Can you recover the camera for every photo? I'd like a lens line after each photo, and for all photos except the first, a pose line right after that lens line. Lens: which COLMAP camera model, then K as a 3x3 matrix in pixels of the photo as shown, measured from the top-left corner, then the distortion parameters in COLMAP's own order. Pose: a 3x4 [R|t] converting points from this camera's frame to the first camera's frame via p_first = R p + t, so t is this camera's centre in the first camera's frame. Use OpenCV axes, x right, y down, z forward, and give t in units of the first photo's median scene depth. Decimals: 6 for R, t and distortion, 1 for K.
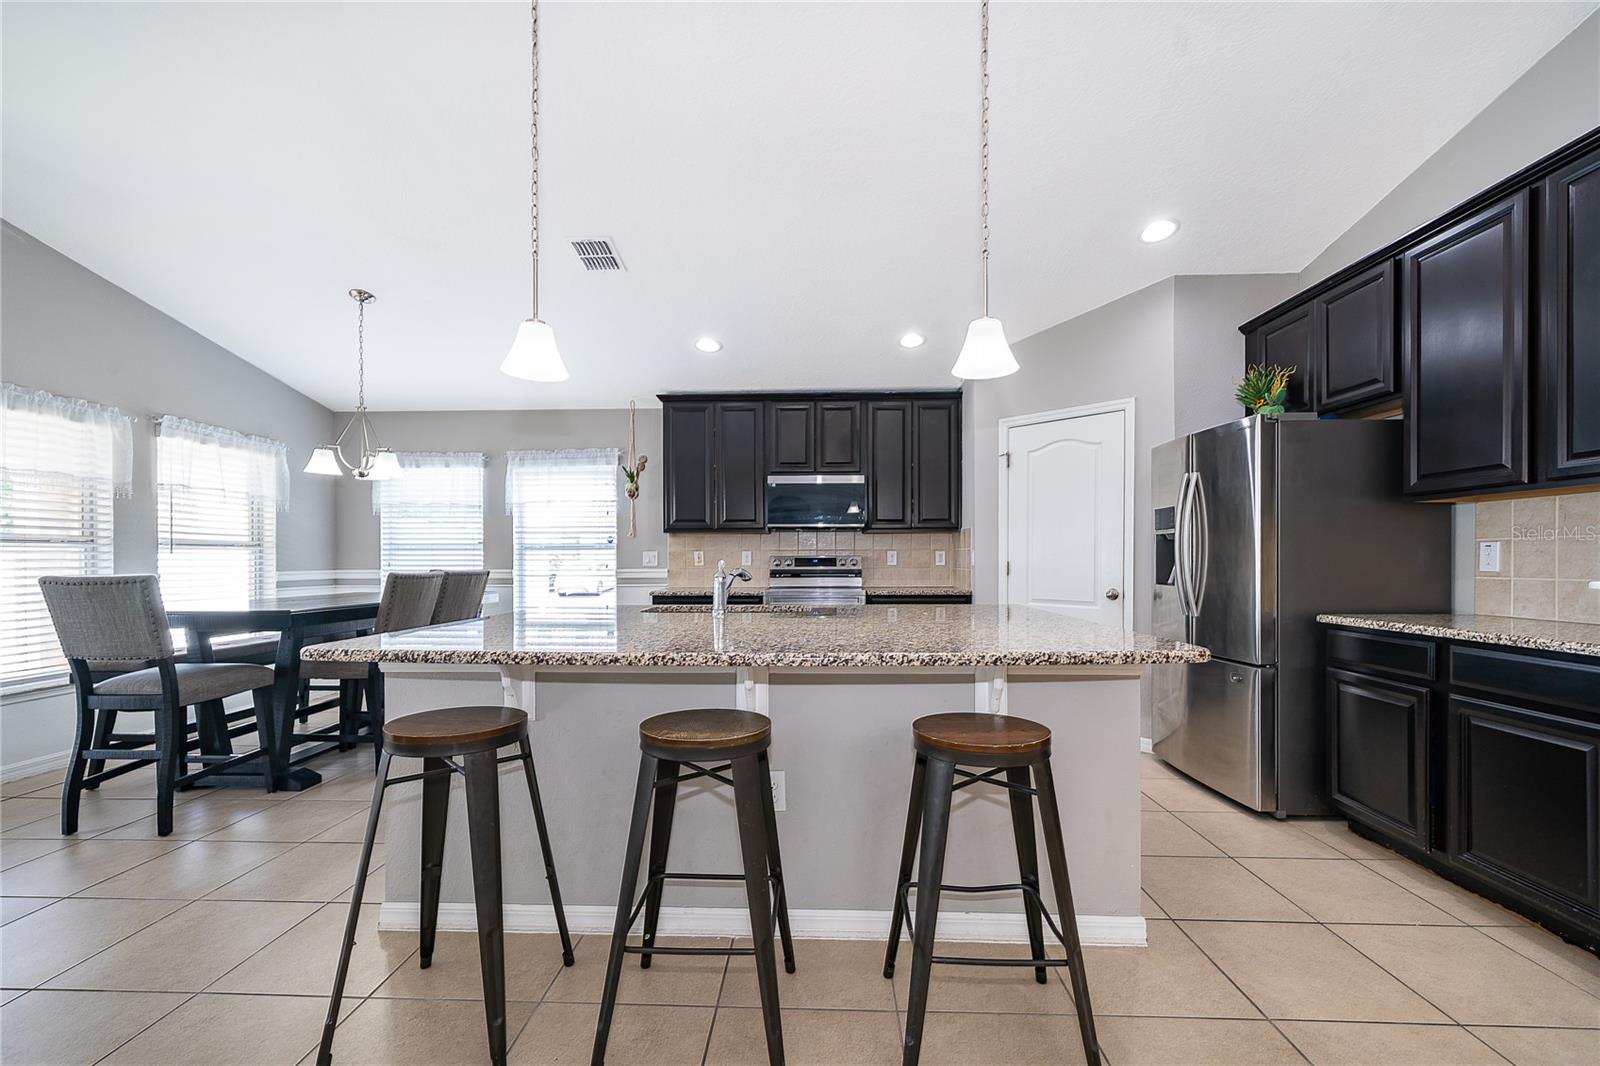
lens RADIAL K [[657.8, 0, 798.6], [0, 657.8, 561.4], [0, 0, 1]] dist [-0.001310, -0.000286]
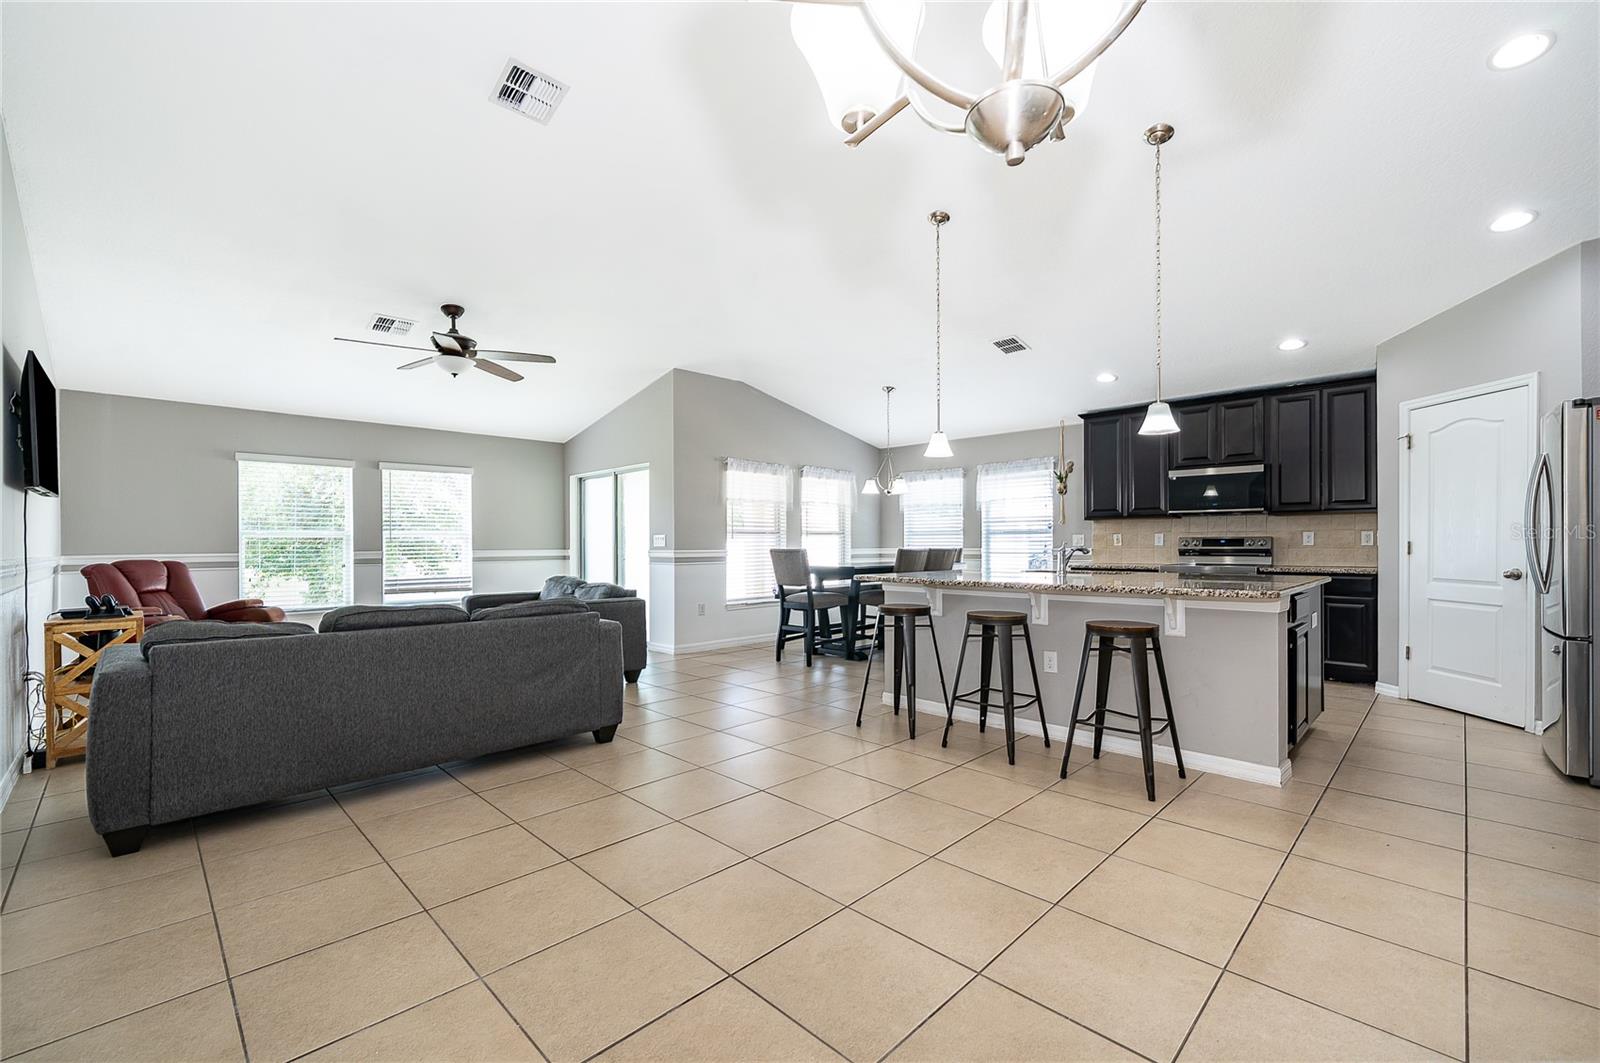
lens RADIAL K [[668.3, 0, 813.7], [0, 668.3, 545.2], [0, 0, 1]] dist [-0.000827, -0.000037]
pose [[0.742703, 0.000175, -0.669621, 0.291453], [0.001316, 0.999998, 0.001720, 0.002979], [0.669620, -0.002159, 0.742701, -0.349092]]
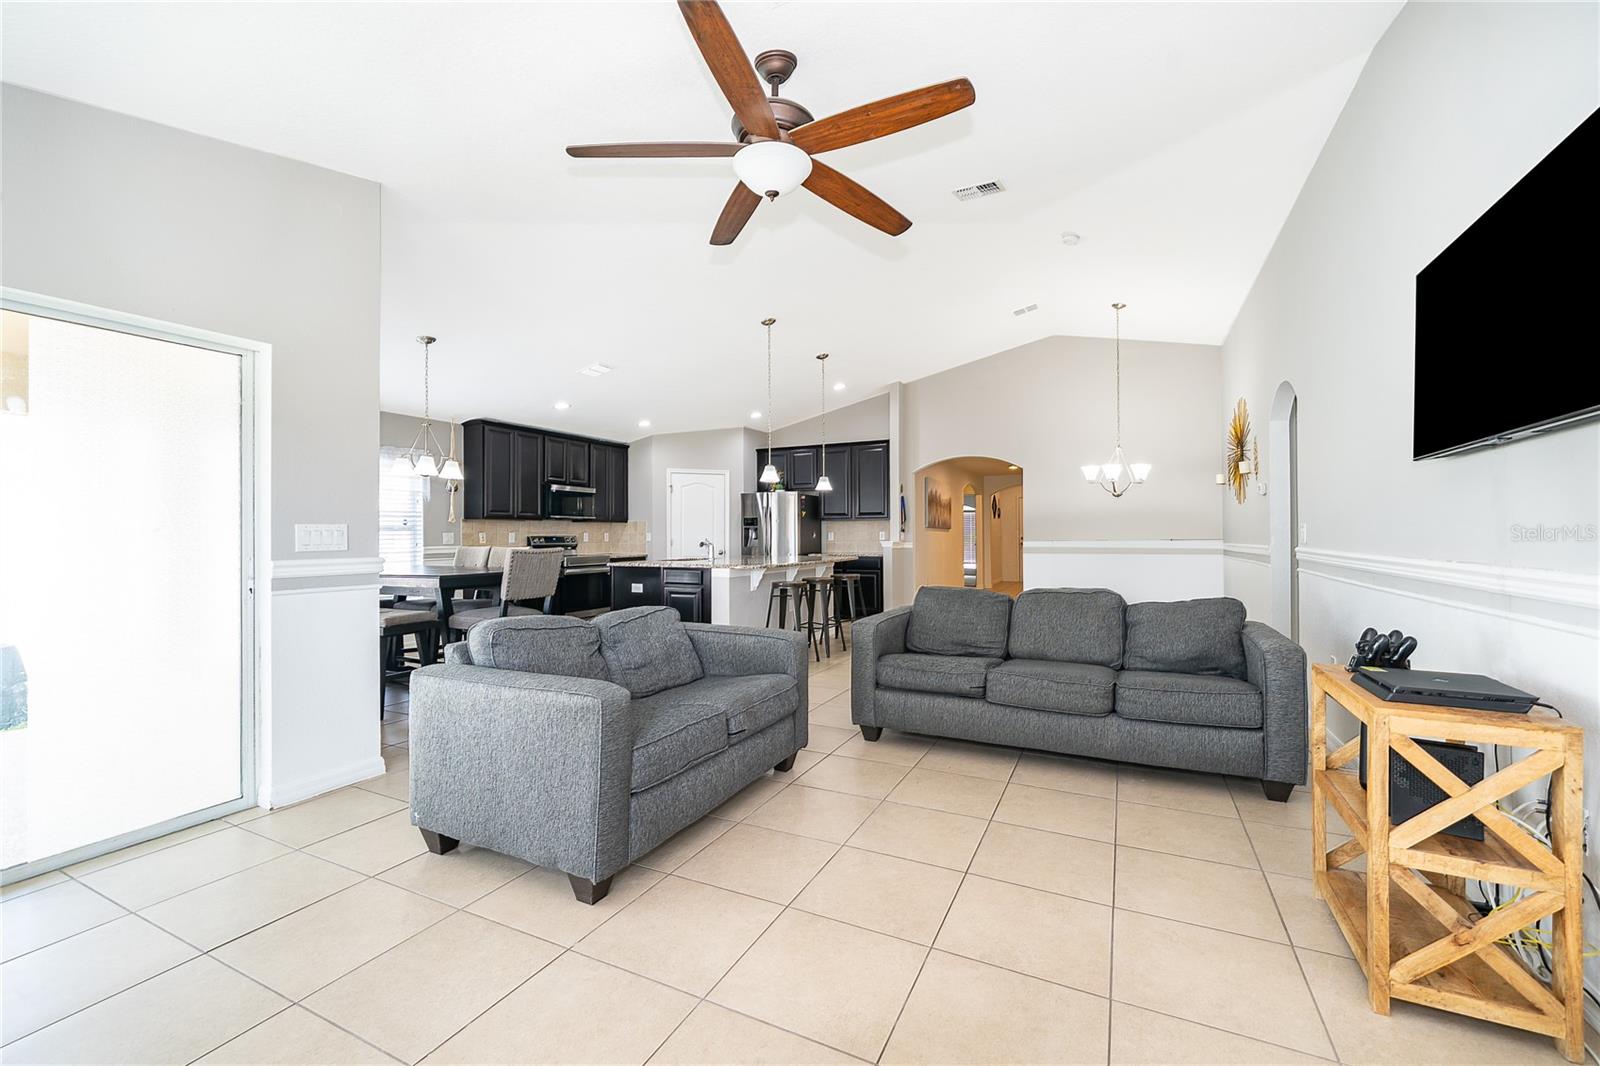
lens RADIAL K [[663.2, 0, 799.8], [0, 663.2, 537.1], [0, 0, 1]] dist [-0.000573, -0.000063]
pose [[0.405517, -0.001989, 0.914085, -1.249150], [0.005716, 0.999984, -0.000359, -0.001693], [-0.914070, 0.005371, 0.405521, -0.174626]]
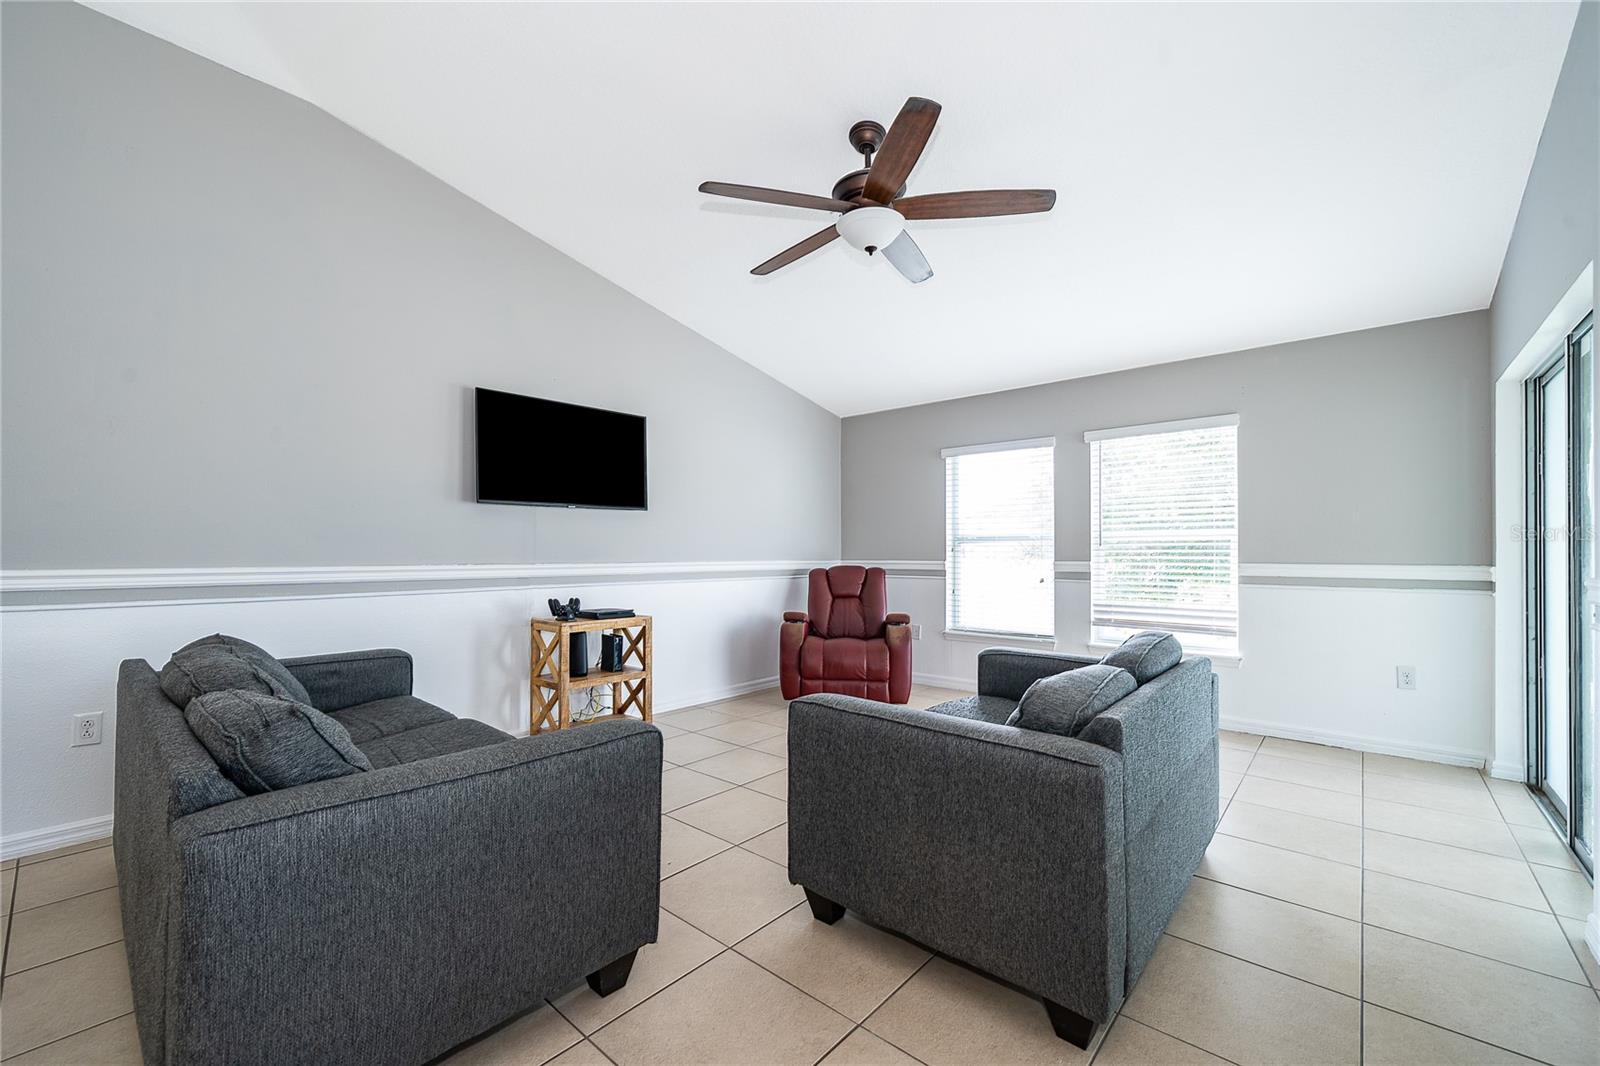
lens RADIAL K [[648.5, 0, 799.8], [0, 648.5, 546.9], [0, 0, 1]] dist [0.000723, 0.000281]
pose [[-0.623447, -0.003039, -0.781859, -0.330663], [-0.001155, 0.999995, -0.002965, -0.000957], [0.781864, -0.000946, -0.623448, 0.342243]]
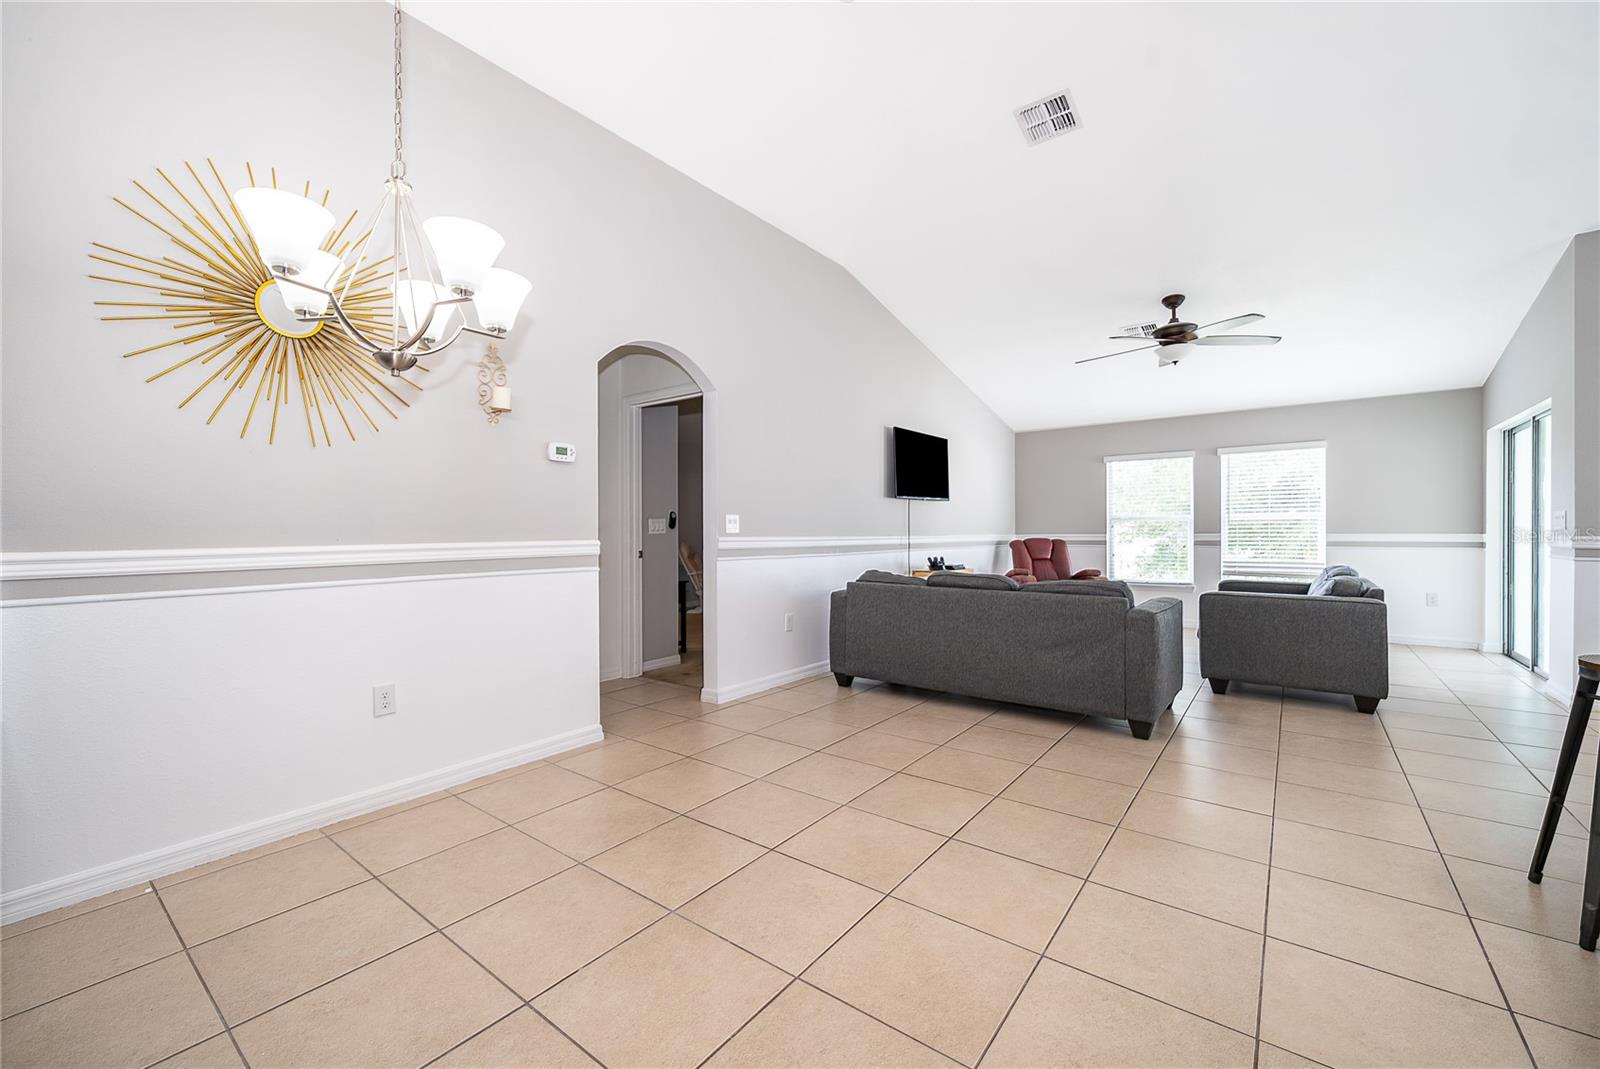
lens RADIAL K [[645.9, 0, 787.7], [0, 645.9, 535.0], [0, 0, 1]] dist [-0.000890, -0.000258]
pose [[-0.583951, 0.009622, -0.811732, 0.383572], [0.003466, 0.999950, 0.009359, 0.003156], [0.811781, 0.002652, -0.583955, 0.142842]]
